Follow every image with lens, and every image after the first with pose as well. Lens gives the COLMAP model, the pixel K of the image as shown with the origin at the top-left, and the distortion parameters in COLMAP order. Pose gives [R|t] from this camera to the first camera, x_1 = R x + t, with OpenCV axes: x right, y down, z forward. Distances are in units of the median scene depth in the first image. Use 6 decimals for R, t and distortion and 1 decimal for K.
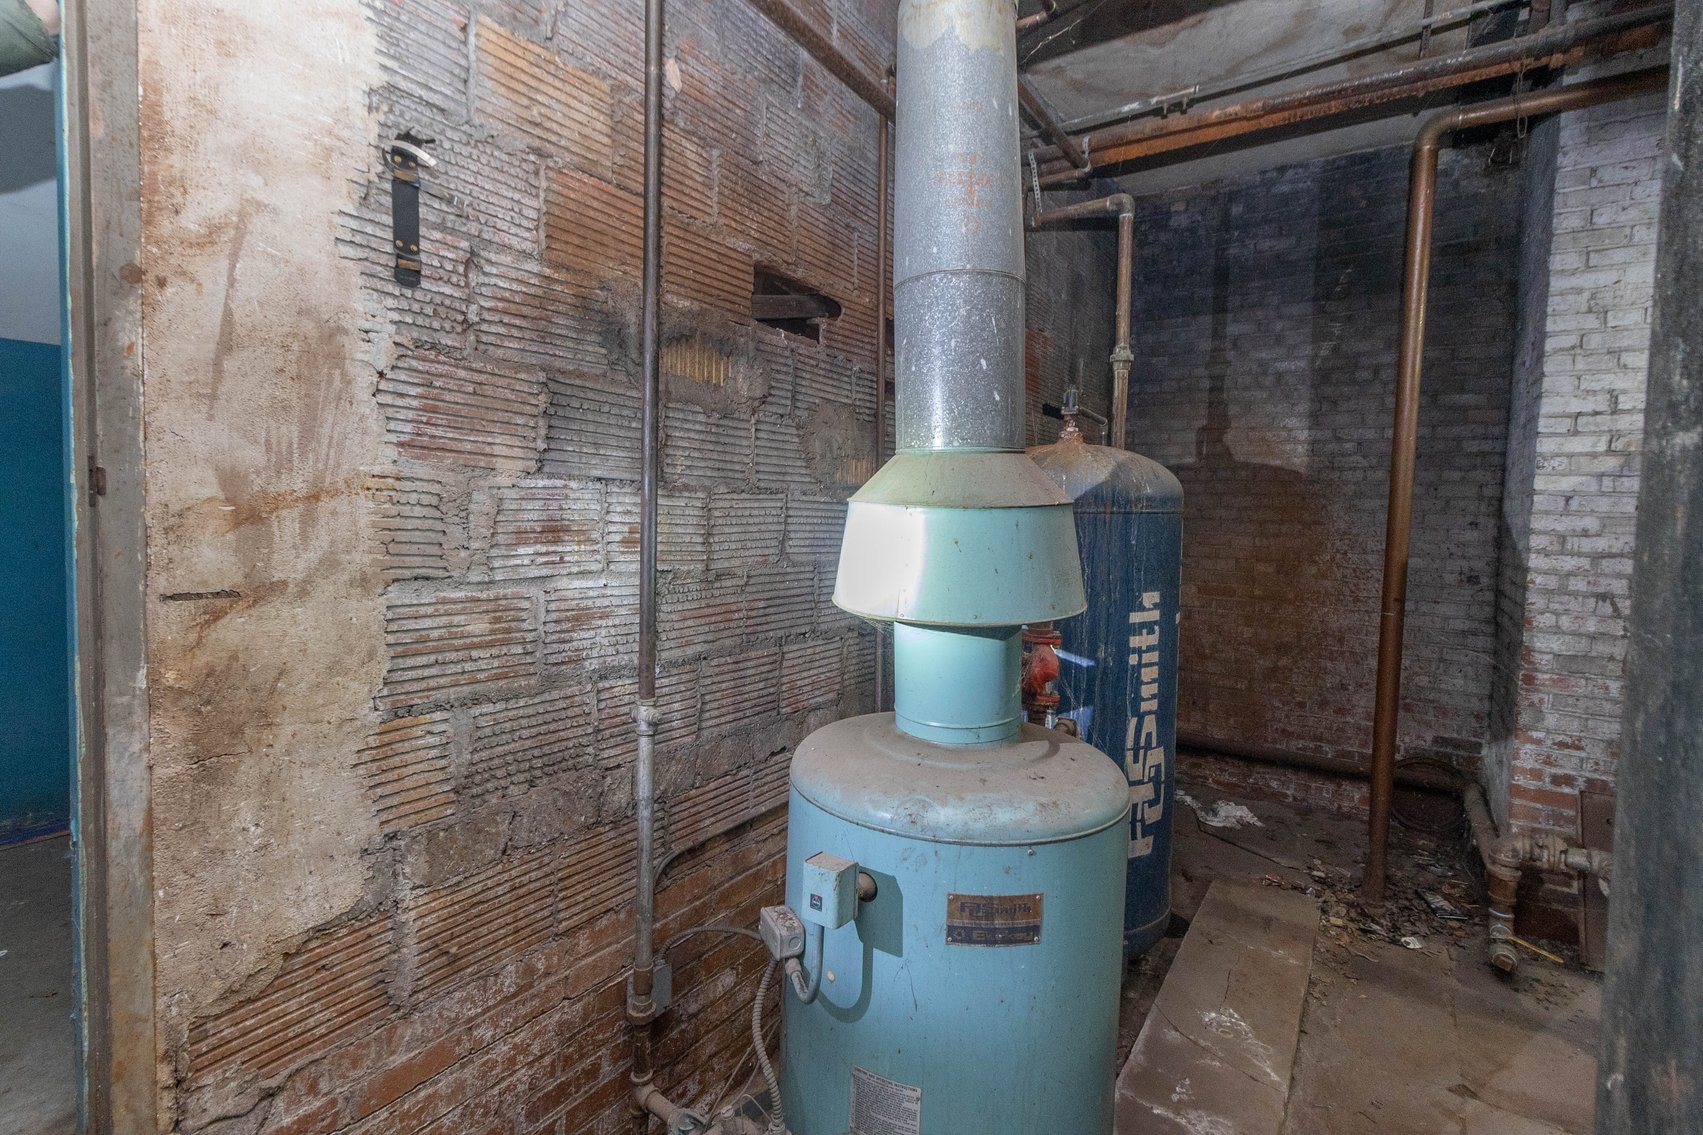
lens RADIAL K [[772.4, 0, 849.4], [0, 772.4, 562.2], [0, 0, 1]] dist [0.003271, 0.000739]
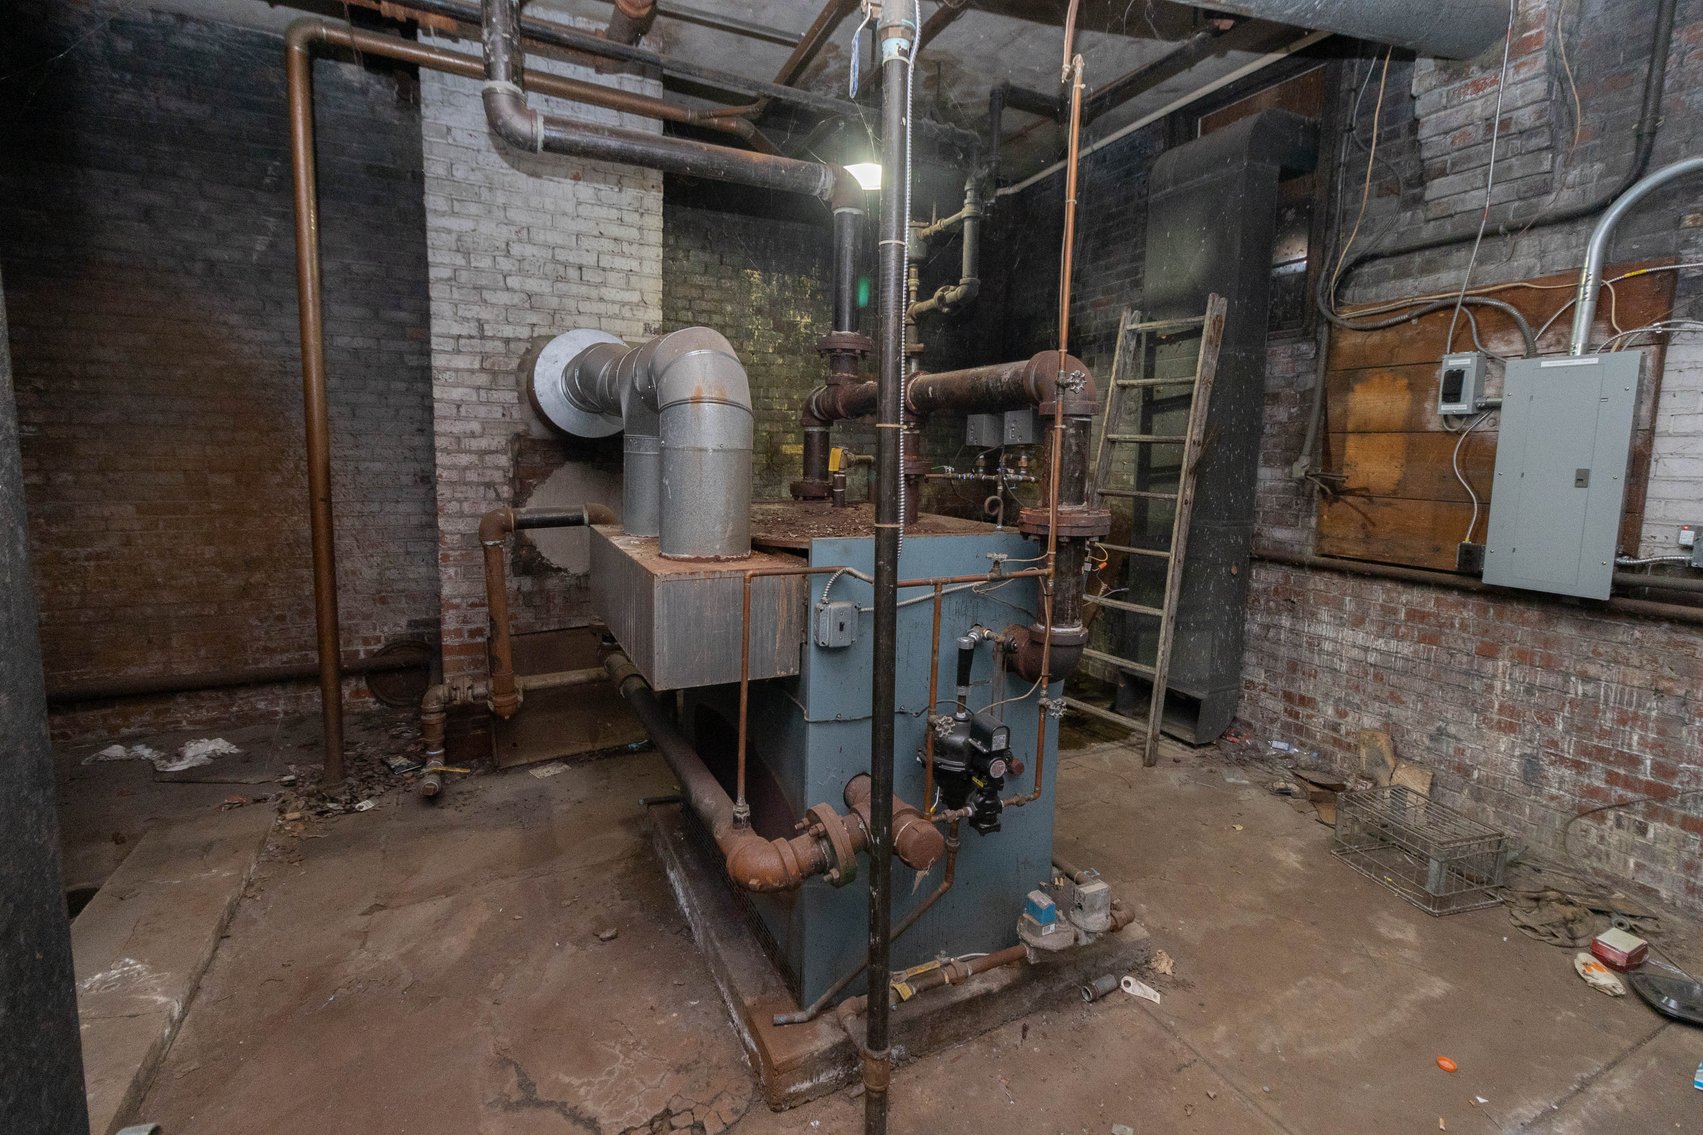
lens RADIAL K [[772.4, 0, 851.6], [0, 772.4, 556.0], [0, 0, 1]] dist [0.003271, 0.000739]
pose [[0.490922, -0.134003, 0.860836, 0.149677], [0.052163, 0.990848, 0.124493, 0.032043], [-0.869641, -0.016212, 0.493419, -0.141964]]
